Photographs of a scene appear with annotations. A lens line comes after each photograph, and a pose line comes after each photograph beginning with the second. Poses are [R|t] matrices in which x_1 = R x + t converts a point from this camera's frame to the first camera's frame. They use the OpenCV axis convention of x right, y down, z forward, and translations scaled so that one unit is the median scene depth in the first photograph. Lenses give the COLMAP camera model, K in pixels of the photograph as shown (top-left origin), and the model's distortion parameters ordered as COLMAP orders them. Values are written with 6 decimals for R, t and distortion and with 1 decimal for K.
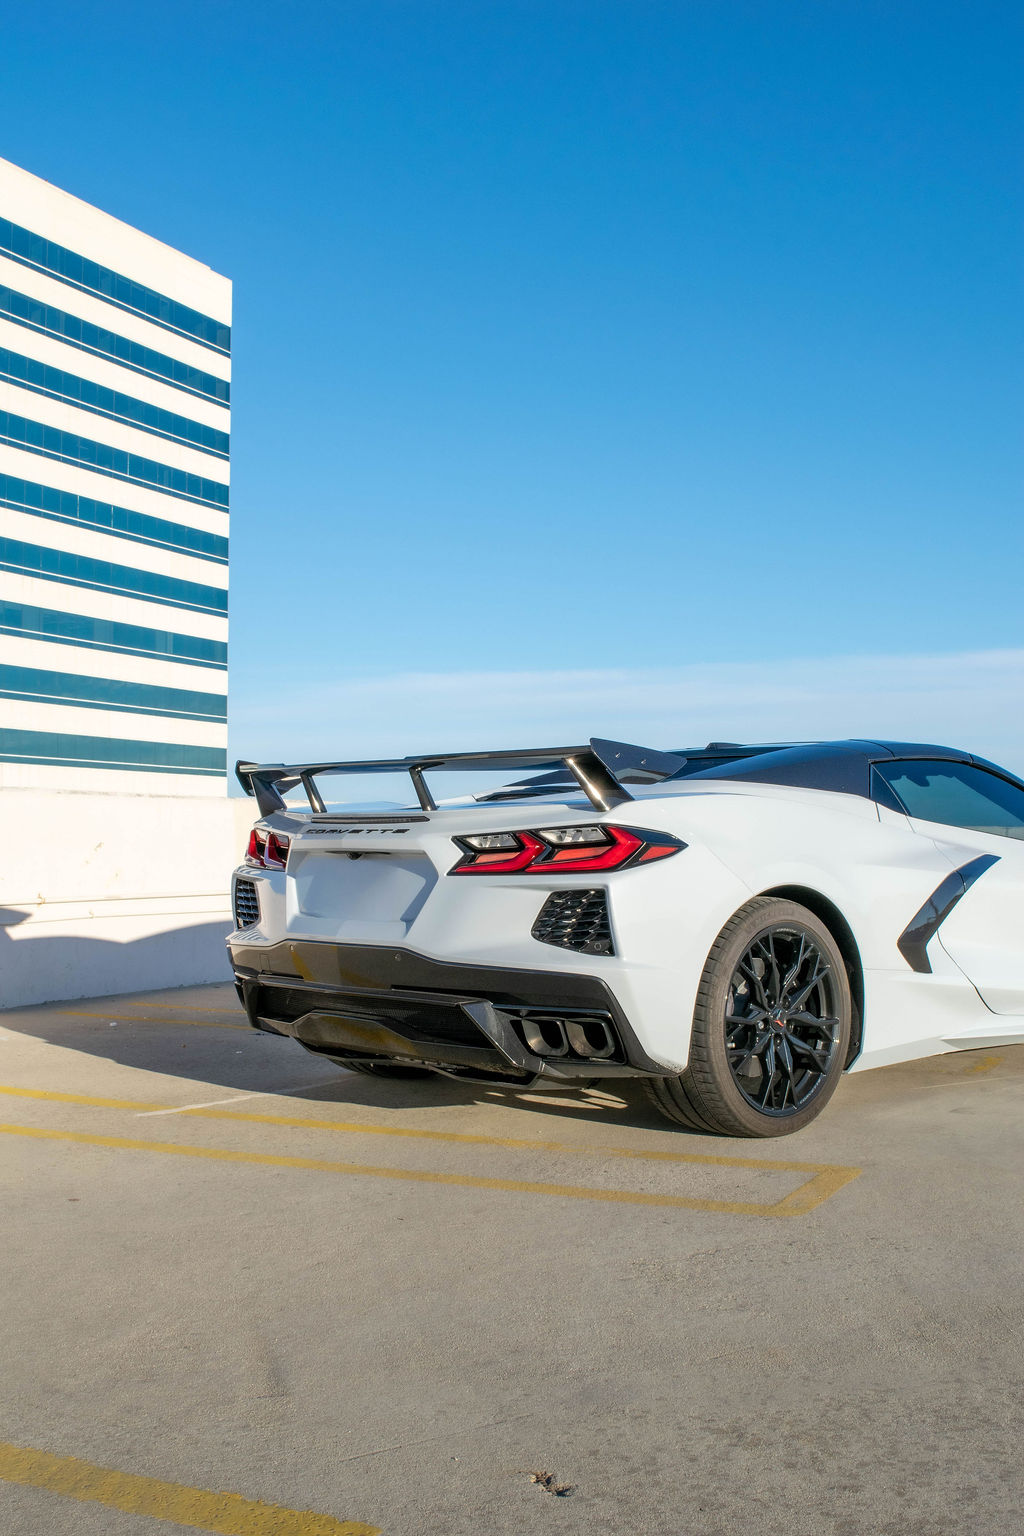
lens RADIAL K [[1713.5, 0, 506.7], [0, 1713.5, 776.2], [0, 0, 1]] dist [-0.054254, 0.000000]
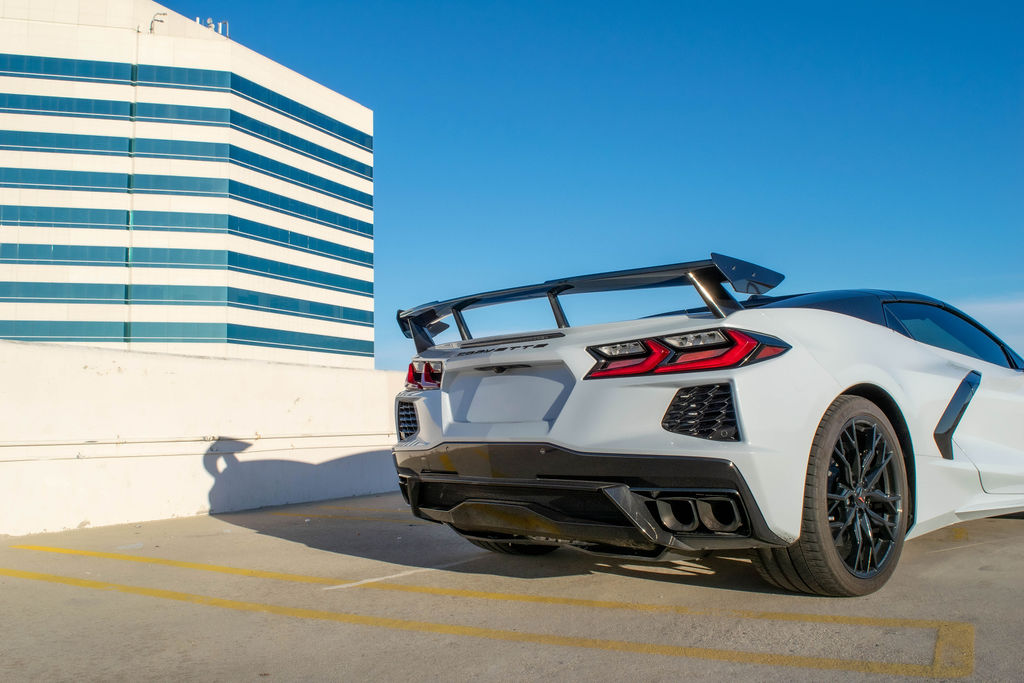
lens RADIAL K [[946.0, 0, 513.7], [0, 946.0, 340.5], [0, 0, 1]] dist [-0.071731, 0.000000]
pose [[0.999638, -0.023061, -0.013887, -0.066320], [0.022350, 0.998532, -0.049337, 0.056303], [0.015004, 0.049008, 0.998686, 0.316131]]
